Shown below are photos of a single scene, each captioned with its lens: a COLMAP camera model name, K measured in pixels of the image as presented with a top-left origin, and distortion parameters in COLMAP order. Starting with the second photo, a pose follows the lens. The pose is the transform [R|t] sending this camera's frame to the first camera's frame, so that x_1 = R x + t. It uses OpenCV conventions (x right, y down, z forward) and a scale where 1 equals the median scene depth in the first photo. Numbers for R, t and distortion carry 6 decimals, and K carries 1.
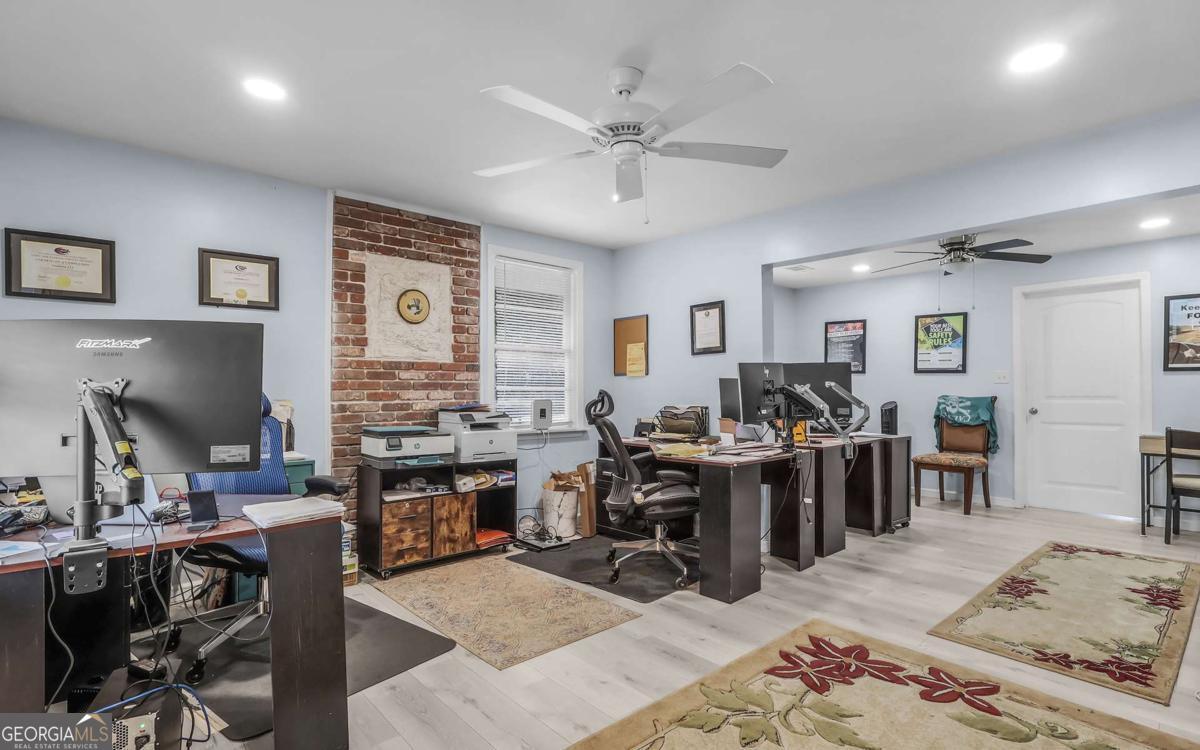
lens RADIAL K [[562.9, 0, 610.8], [0, 562.9, 383.6], [0, 0, 1]] dist [0.000310, 0.001732]
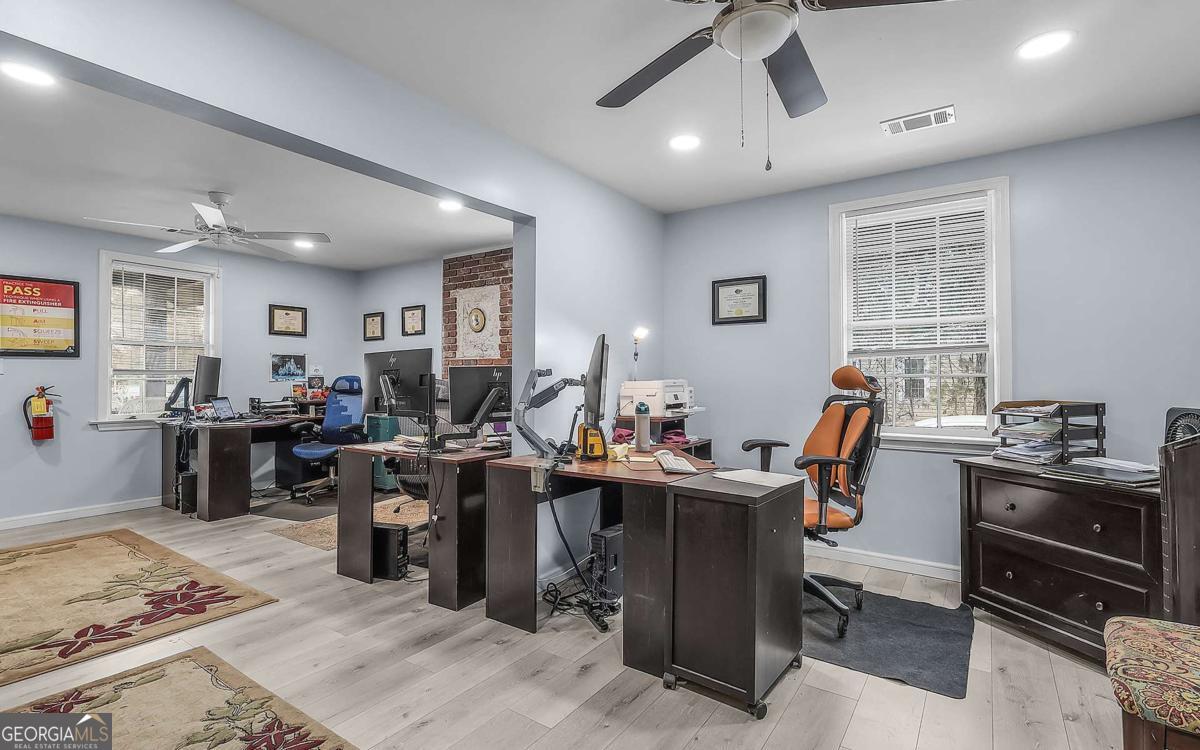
lens RADIAL K [[562.9, 0, 596.0], [0, 562.9, 369.6], [0, 0, 1]] dist [0.000310, 0.001732]
pose [[0.225444, -0.016691, -0.974113, 1.285392], [0.004526, 0.999860, -0.016085, 0.013769], [0.974246, -0.000783, 0.225488, 1.142947]]
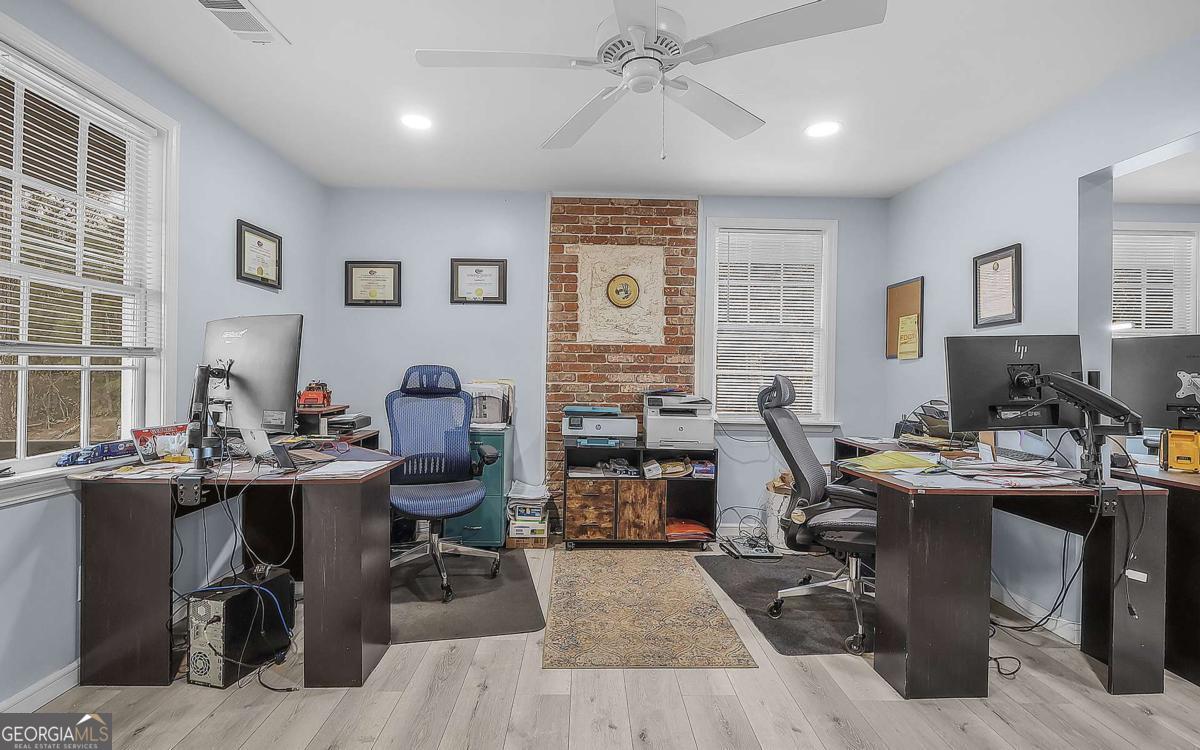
lens RADIAL K [[562.9, 0, 604.7], [0, 562.9, 366.6], [0, 0, 1]] dist [0.000310, 0.001732]
pose [[0.761573, 0.007313, -0.648038, 0.338882], [-0.008367, 0.999964, 0.001451, -0.000480], [0.648025, 0.004317, 0.761607, 0.234645]]
